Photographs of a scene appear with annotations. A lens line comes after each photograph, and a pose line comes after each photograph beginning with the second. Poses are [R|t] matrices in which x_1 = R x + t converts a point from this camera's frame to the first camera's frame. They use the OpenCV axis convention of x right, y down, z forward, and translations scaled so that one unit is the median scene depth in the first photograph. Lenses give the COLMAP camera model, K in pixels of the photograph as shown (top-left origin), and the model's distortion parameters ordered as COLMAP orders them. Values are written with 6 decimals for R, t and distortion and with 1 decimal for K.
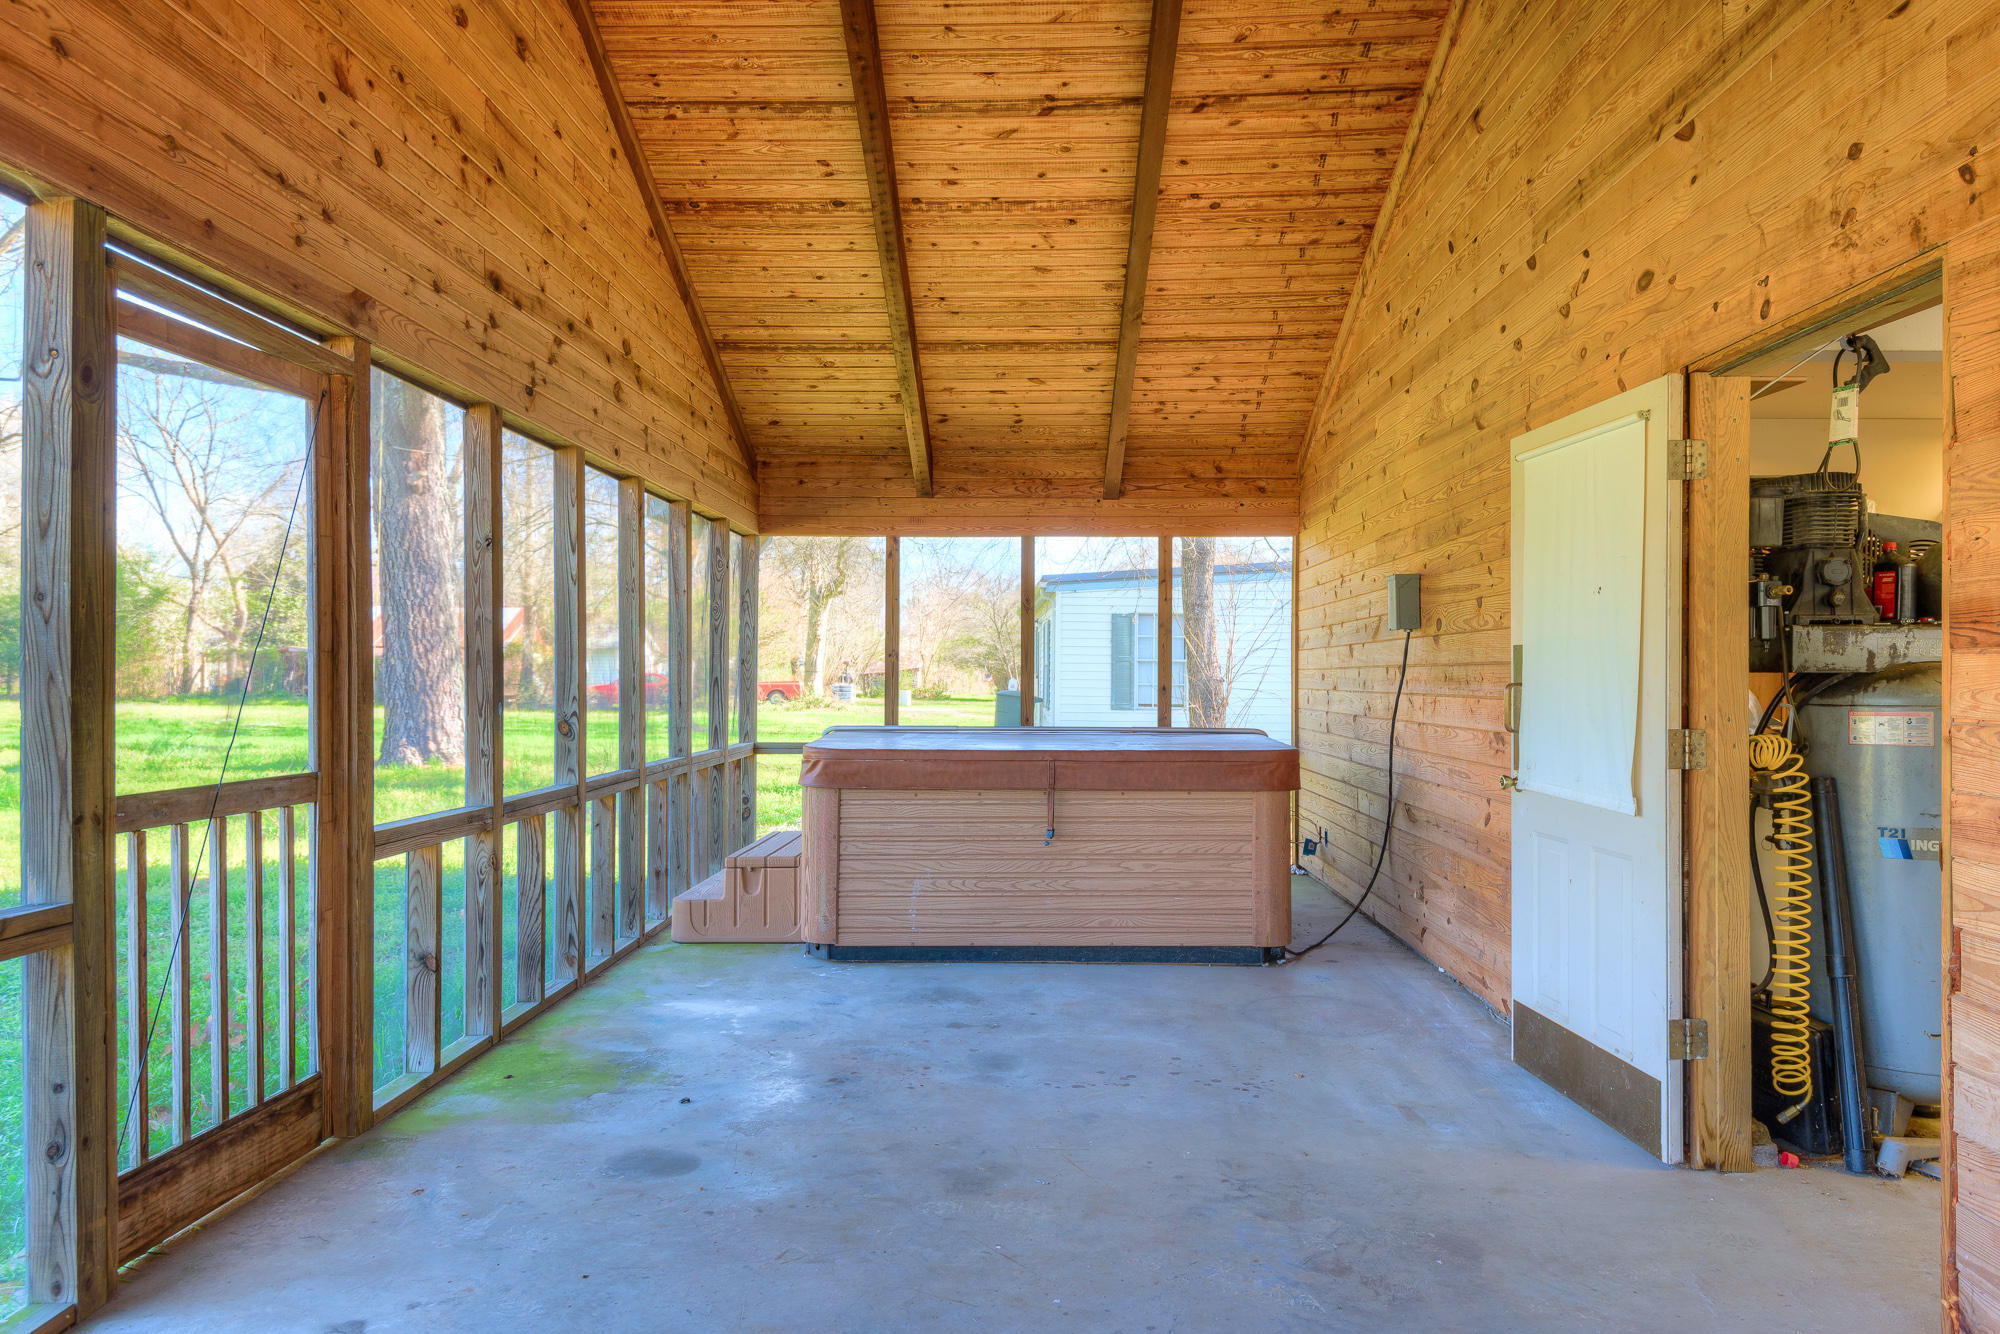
lens RADIAL K [[1284.9, 0, 1008.6], [0, 1284.9, 682.7], [0, 0, 1]] dist [-0.002756, -0.000870]
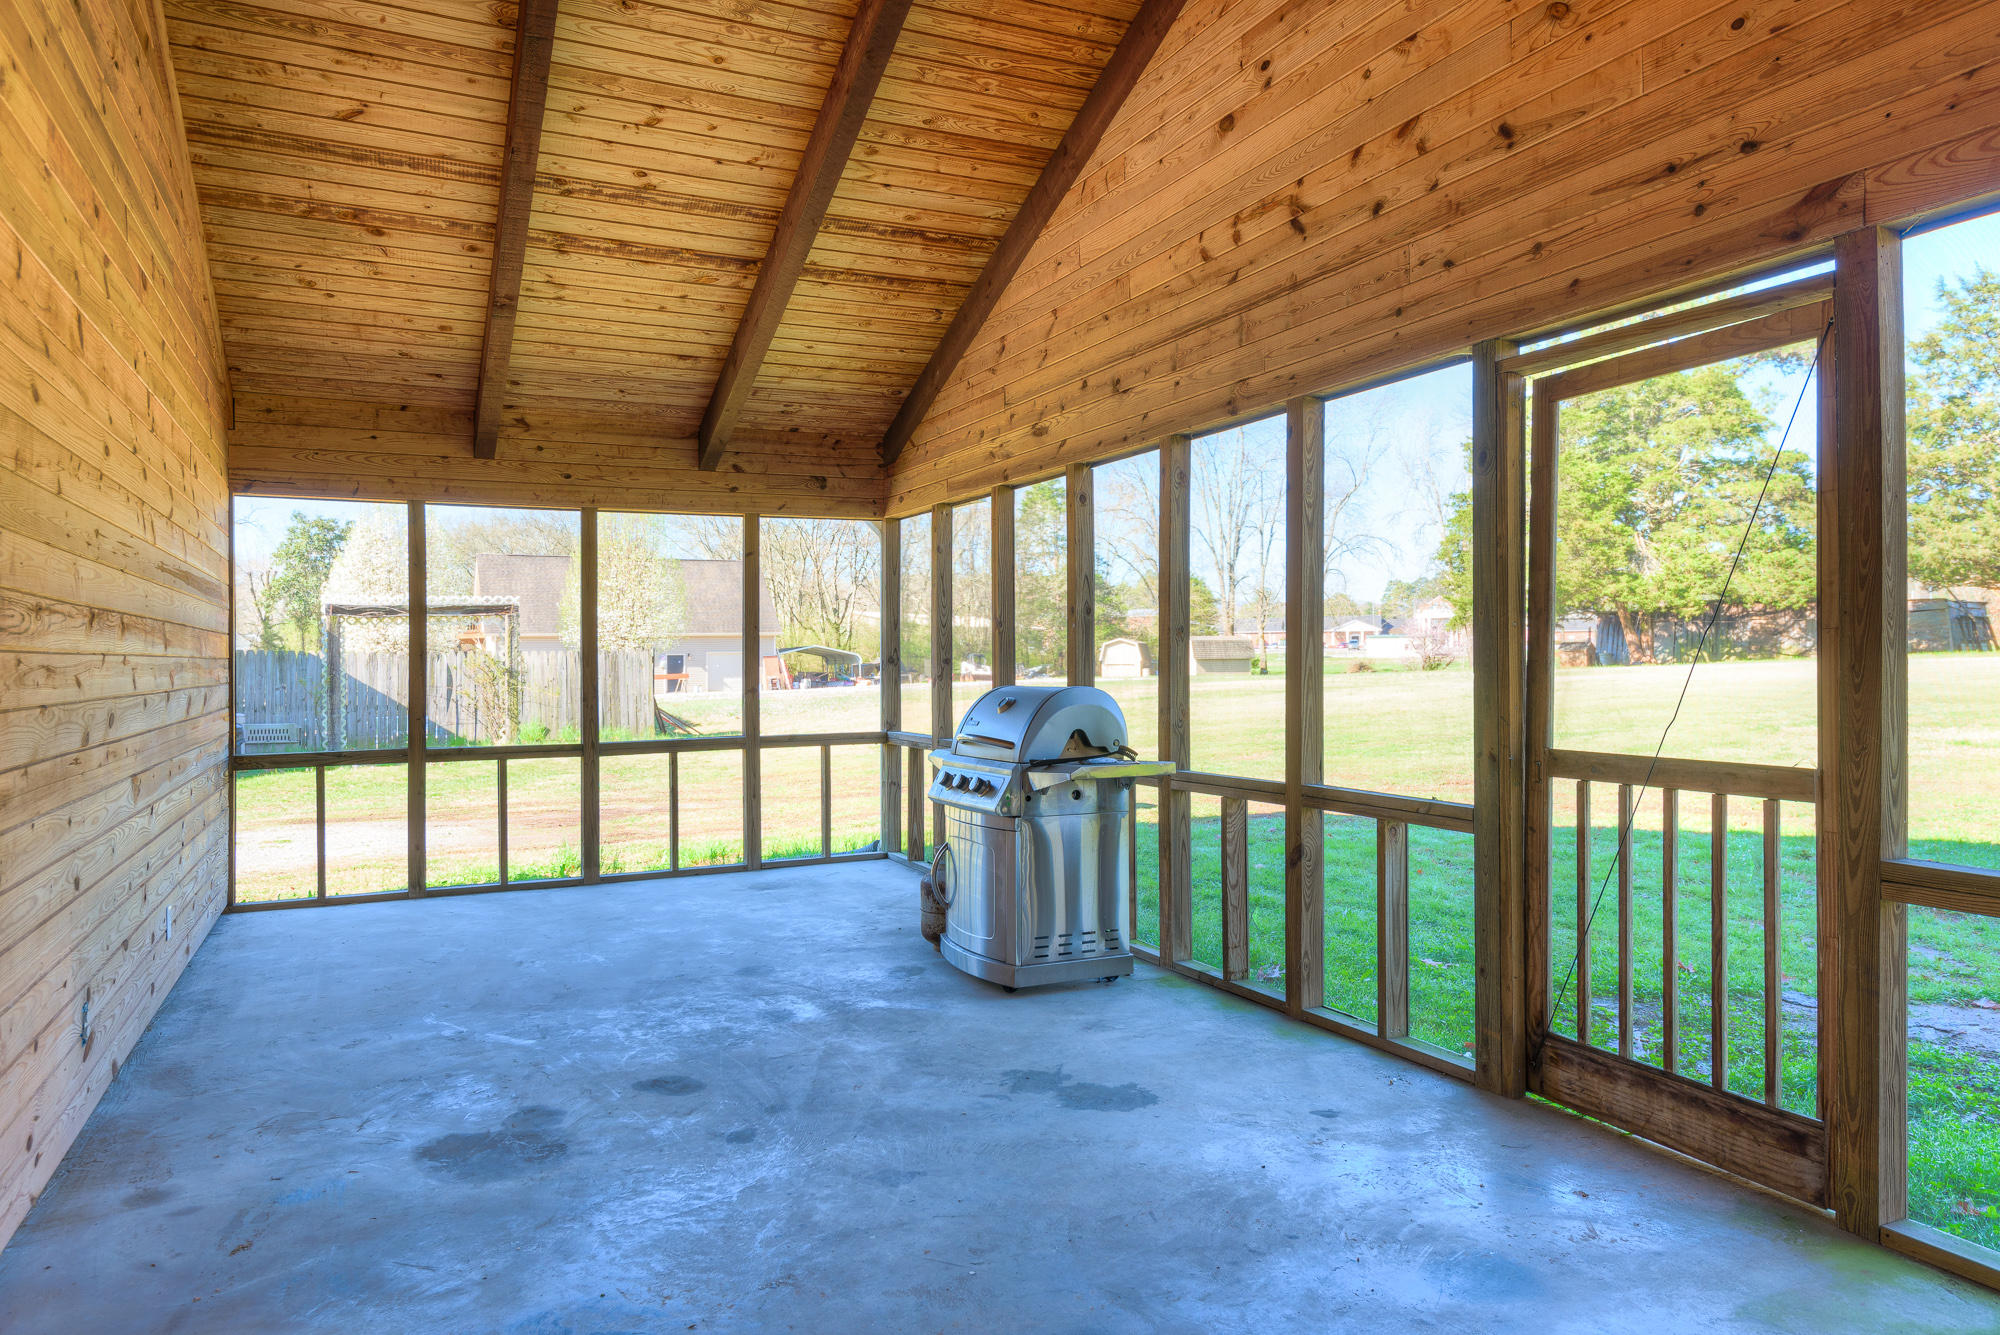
lens RADIAL K [[1235.9, 0, 1000.0], [0, 1235.9, 667.5], [0, 0, 1]] dist [0.031537, -0.003037]
pose [[-0.884311, 0.001231, -0.466897, 0.365691], [-0.001955, 0.999978, 0.006338, -0.002610], [0.466895, 0.006517, -0.884289, 1.625607]]
